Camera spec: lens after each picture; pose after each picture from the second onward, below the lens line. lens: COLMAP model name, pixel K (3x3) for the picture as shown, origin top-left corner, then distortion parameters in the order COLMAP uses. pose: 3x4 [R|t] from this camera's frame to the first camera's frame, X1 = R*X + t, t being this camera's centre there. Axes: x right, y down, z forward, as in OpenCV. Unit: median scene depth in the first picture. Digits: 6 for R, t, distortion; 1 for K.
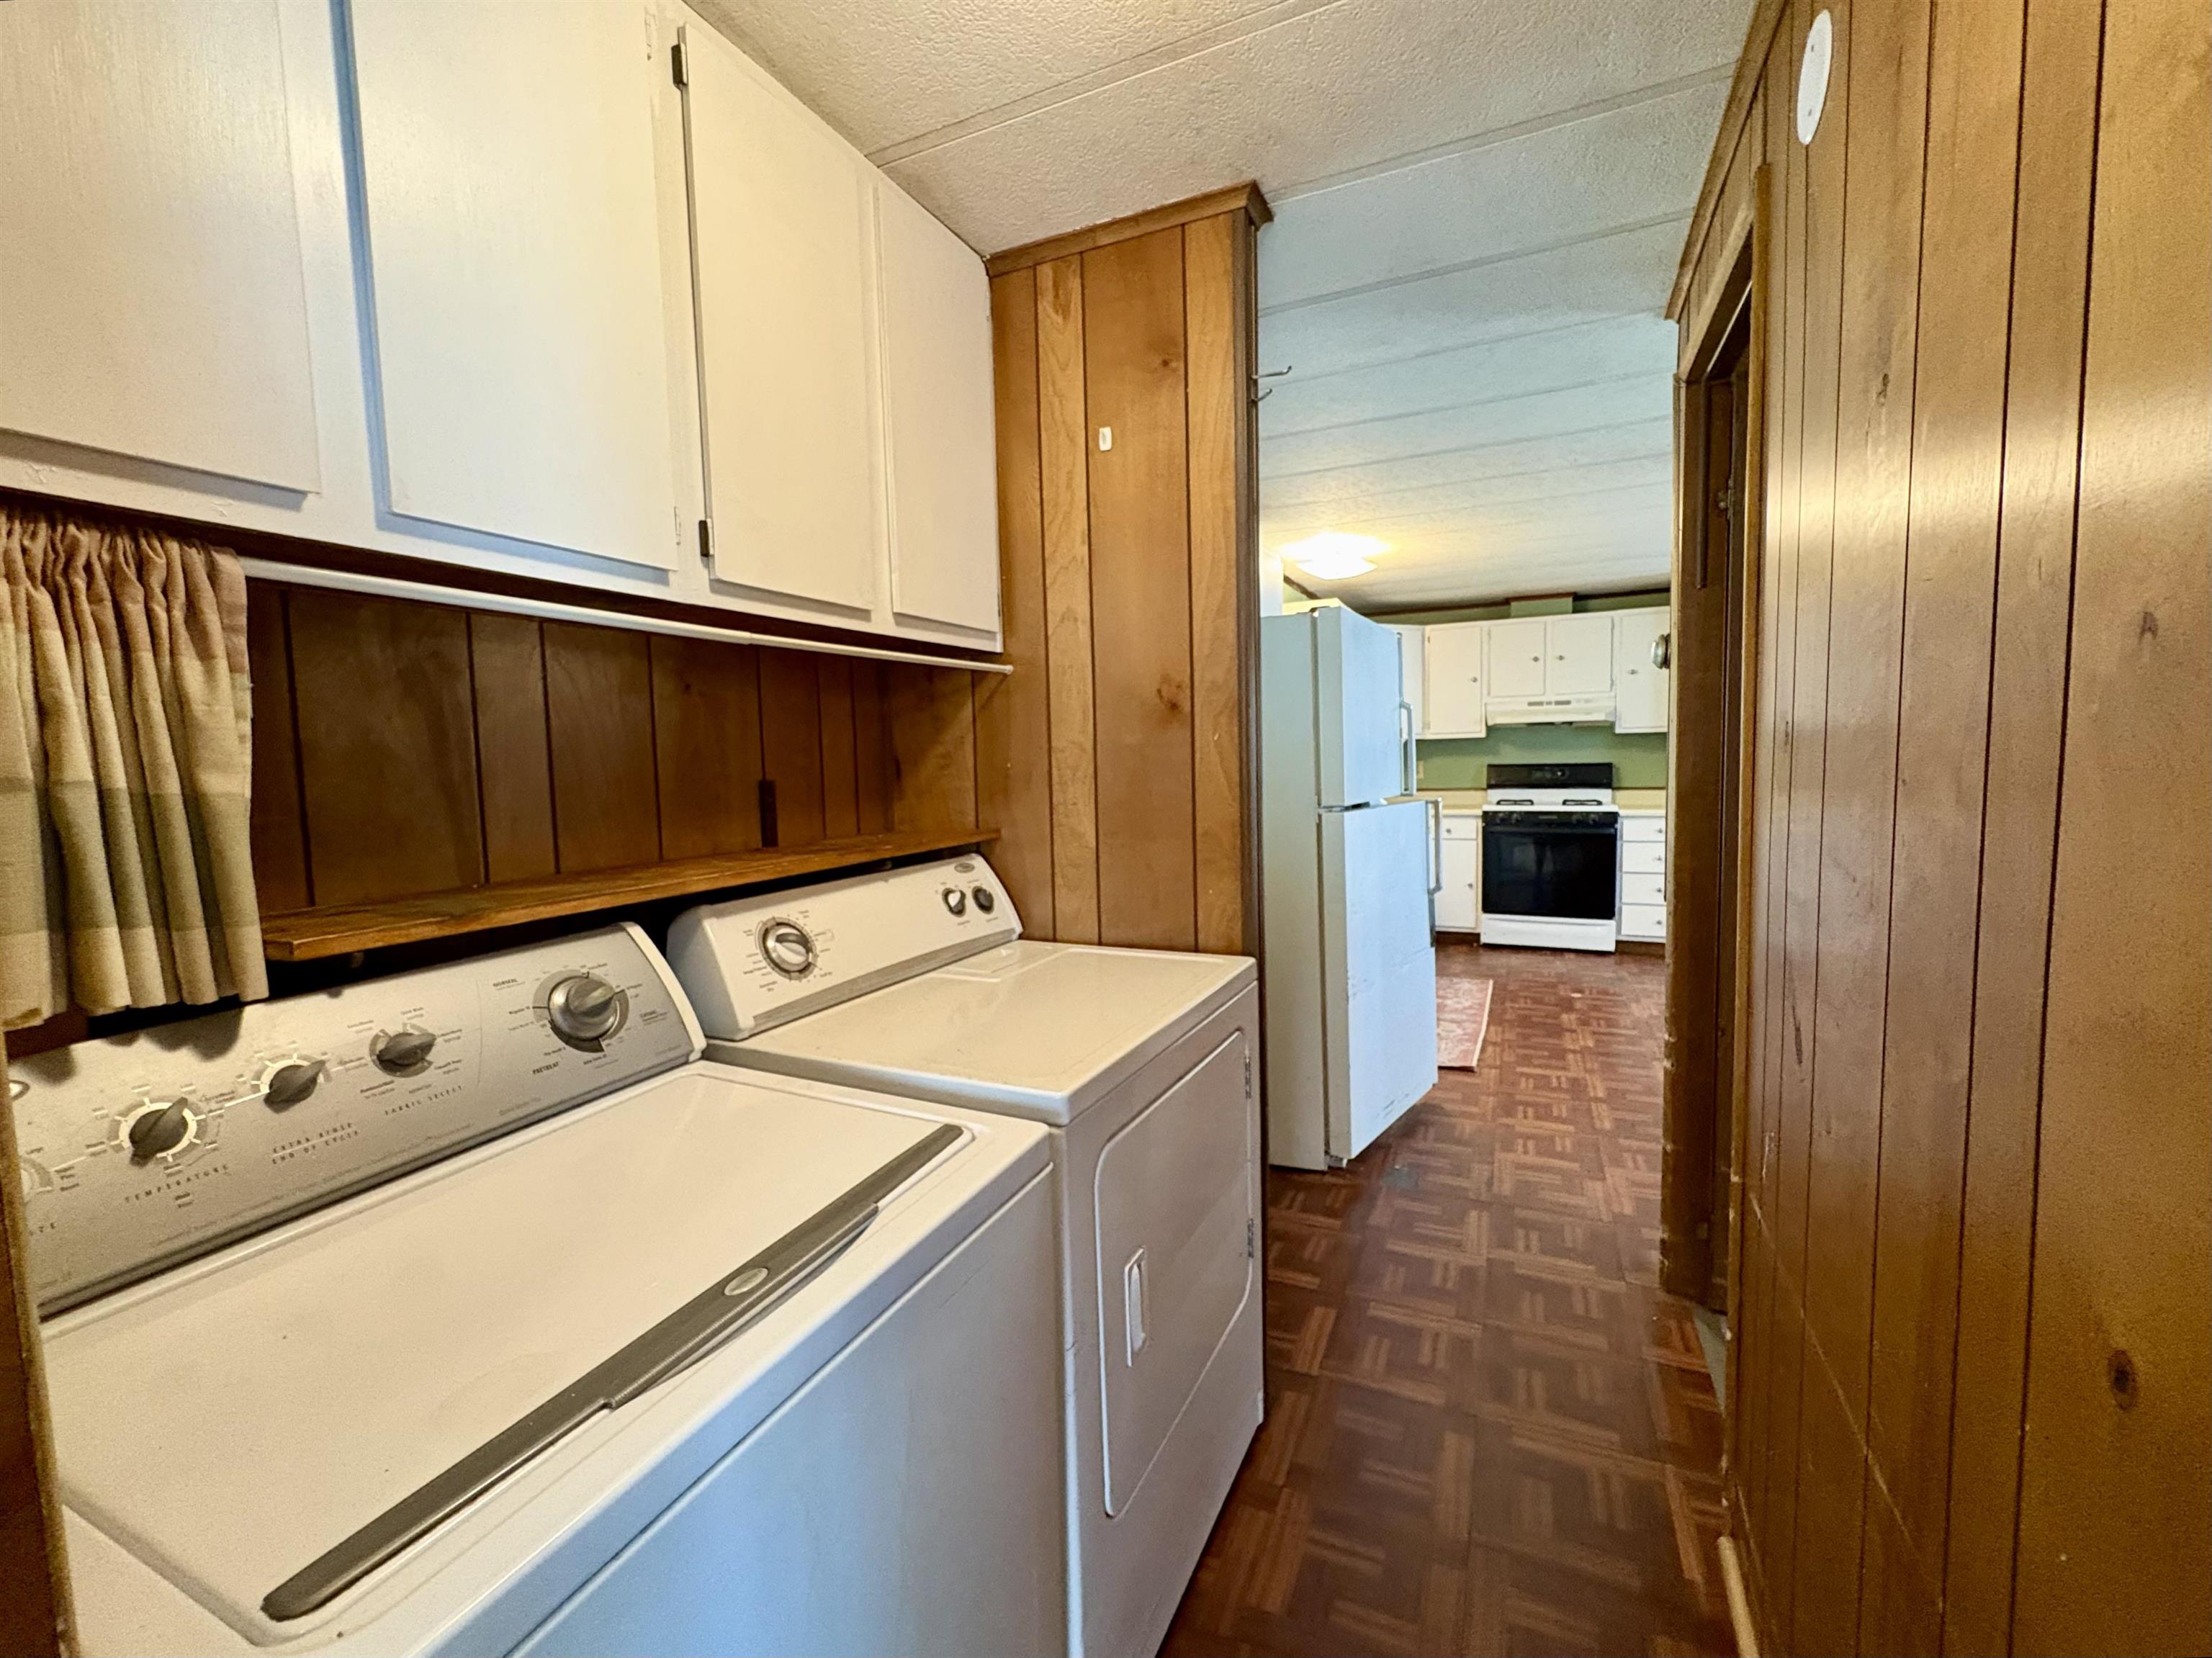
lens RADIAL K [[905.4, 0, 1109.2], [0, 905.4, 832.9], [0, 0, 1]] dist [-0.000506, 0.000332]
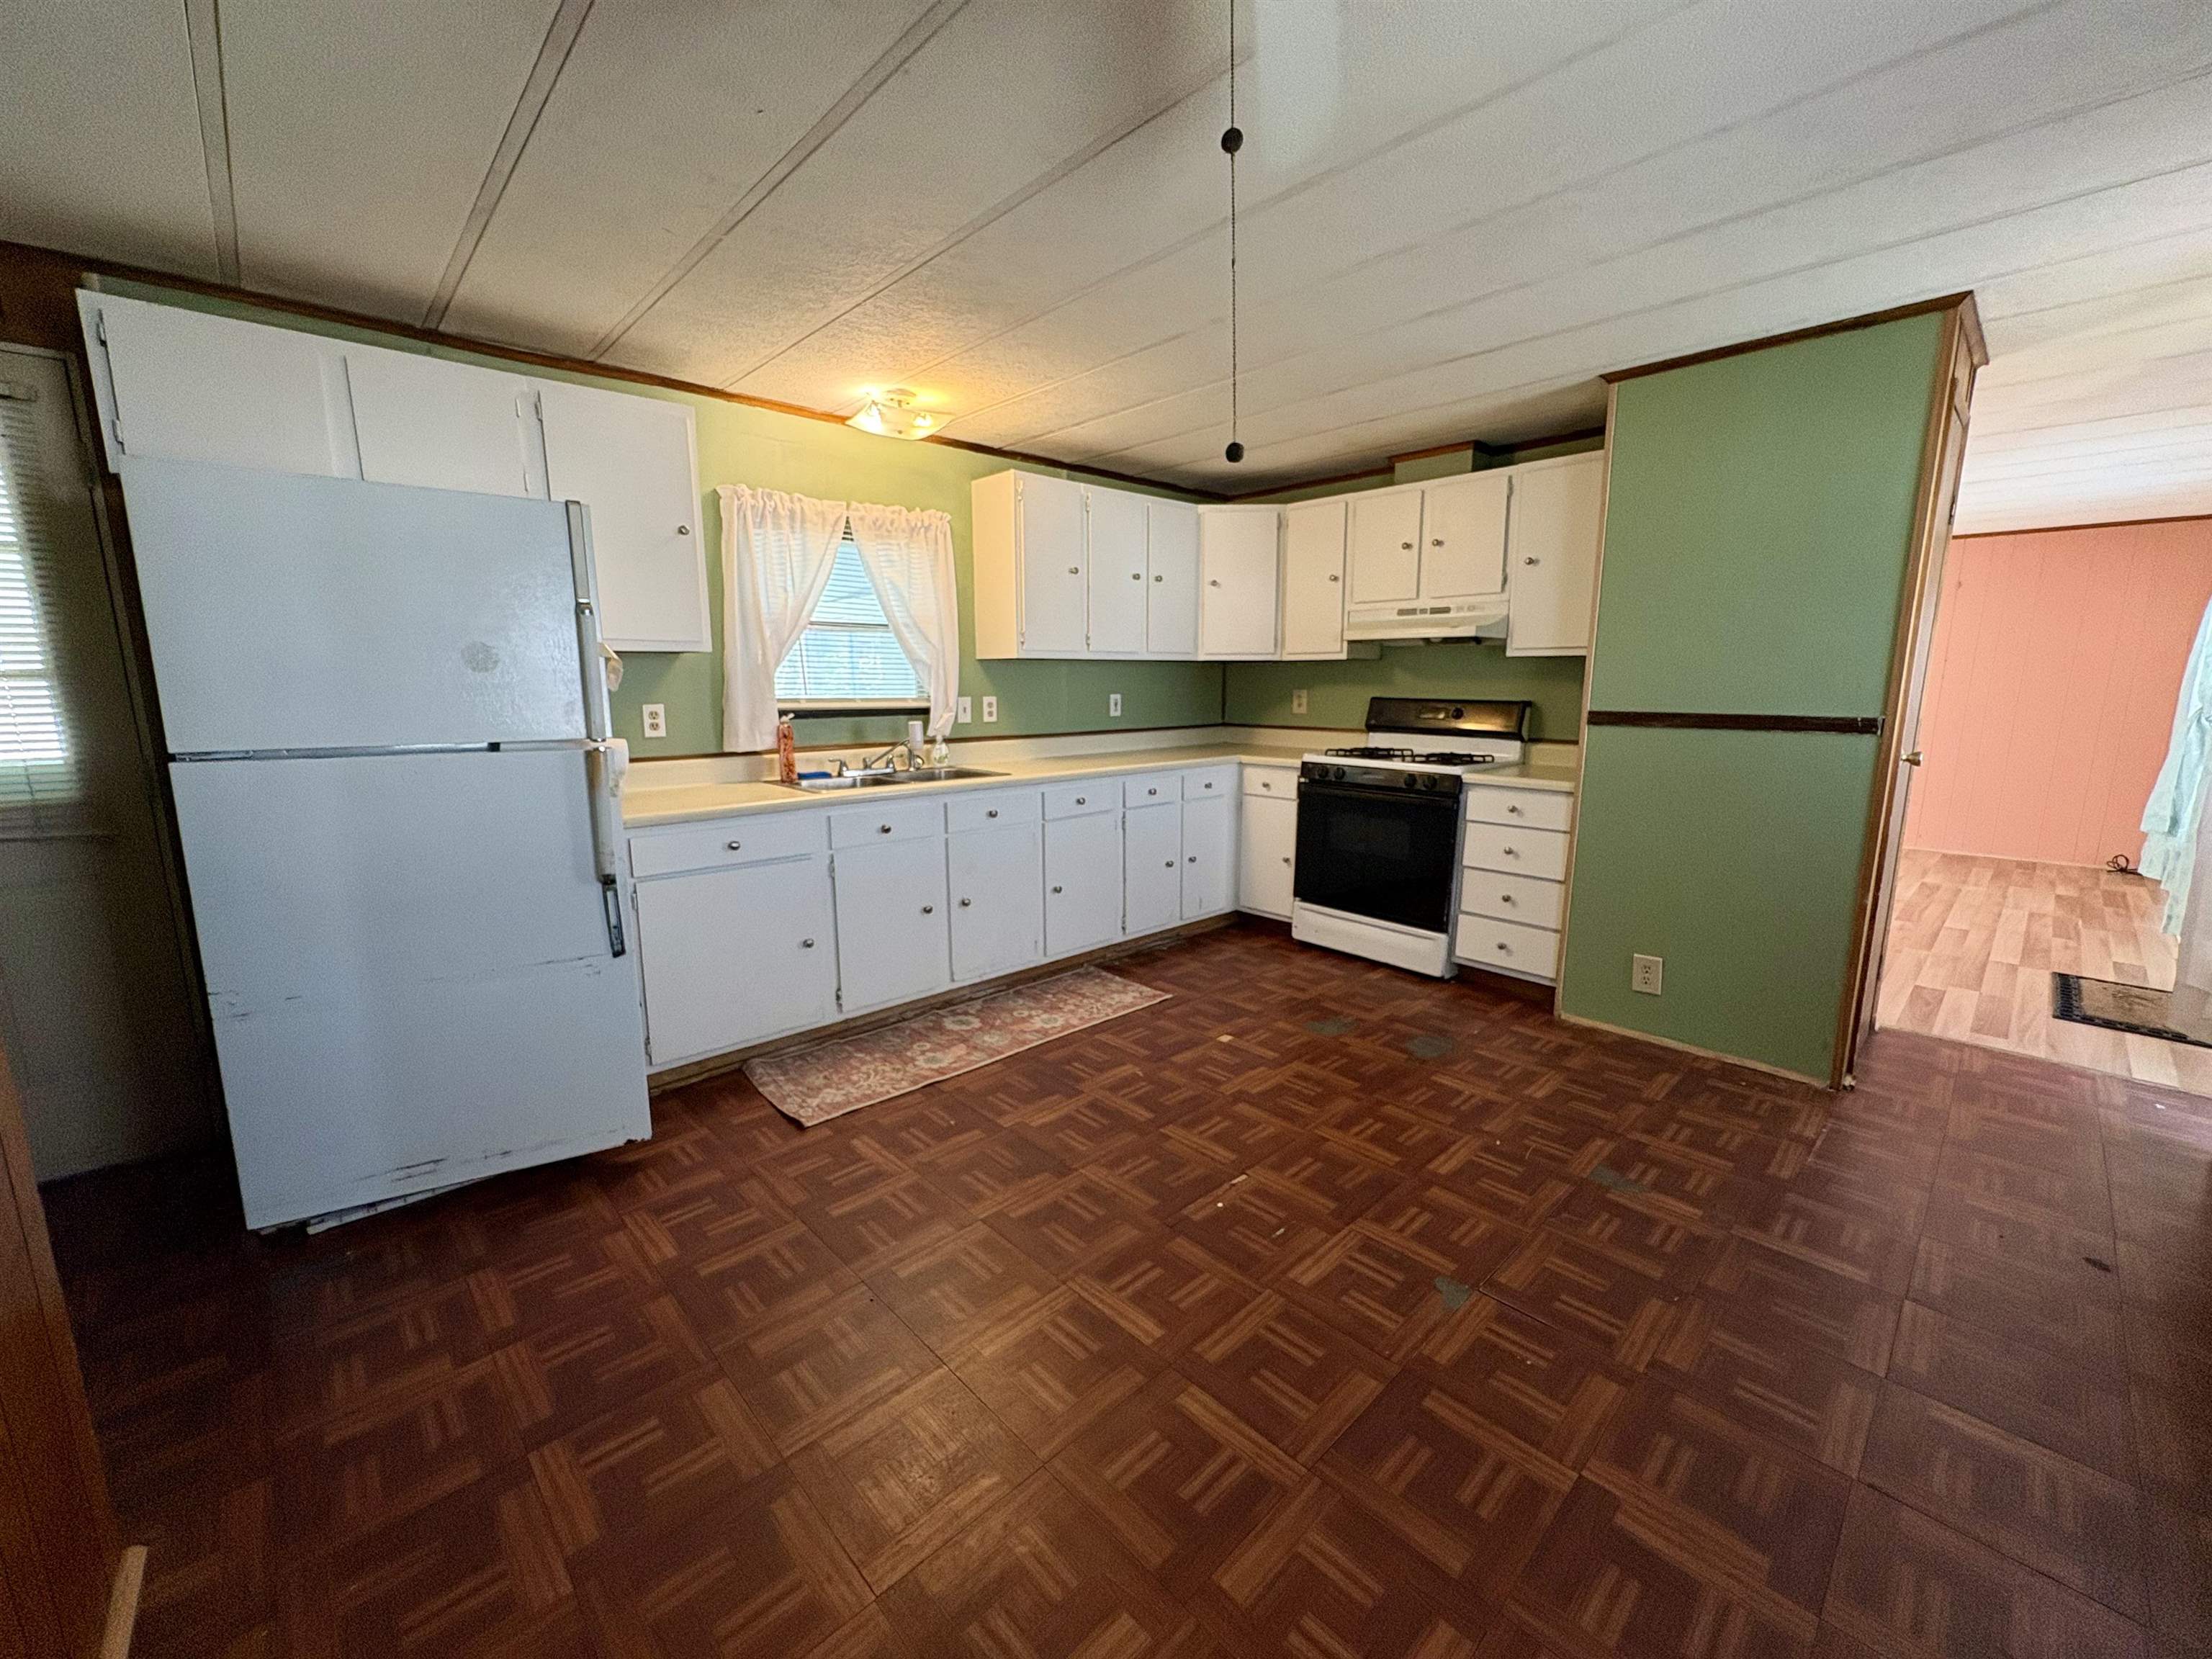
lens RADIAL K [[882.3, 0, 1106.0], [0, 882.3, 829.5], [0, 0, 1]] dist [0.002181, 0.000194]
pose [[0.928840, 0.090039, -0.359374, 0.538950], [-0.055052, 0.992793, 0.106449, -0.037899], [0.366369, -0.079090, 0.927102, 0.287847]]
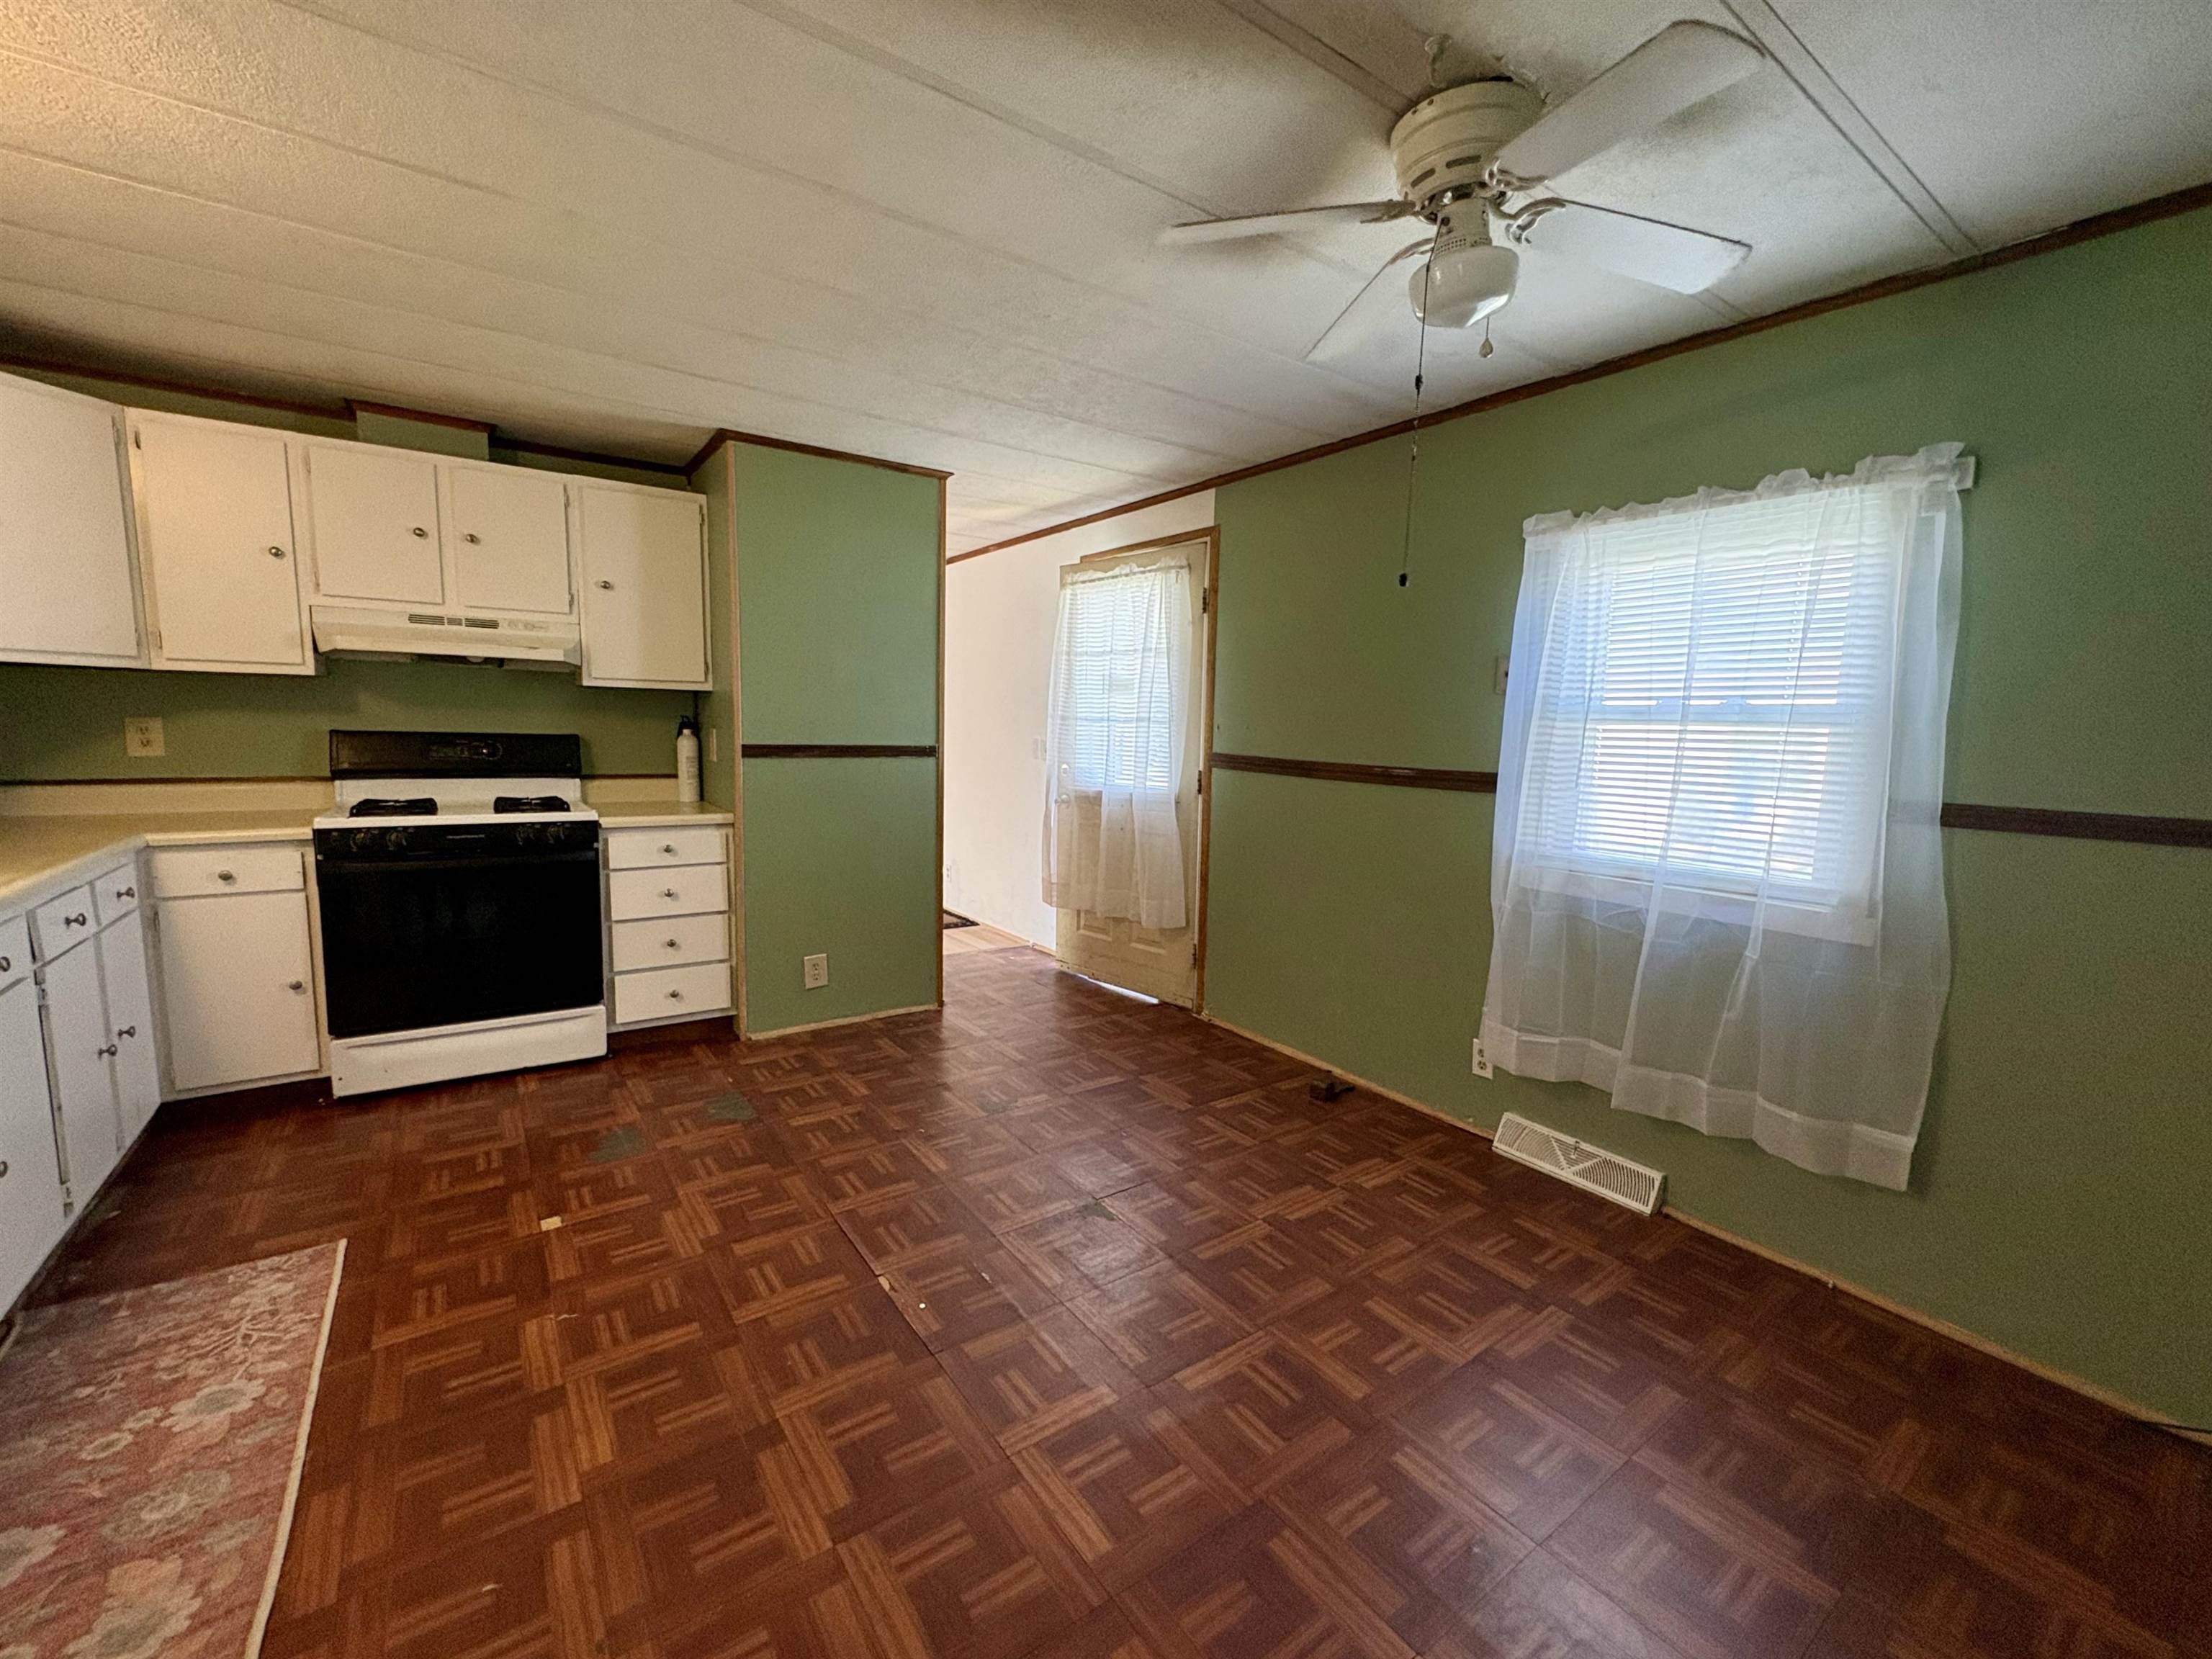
lens RADIAL K [[905.5, 0, 1109.2], [0, 905.5, 833.4], [0, 0, 1]] dist [-0.000506, 0.000332]
pose [[0.493042, -0.066803, 0.867437, 0.210541], [0.029733, 0.997759, 0.059939, -0.039573], [-0.869497, -0.003761, 0.493924, 0.411273]]
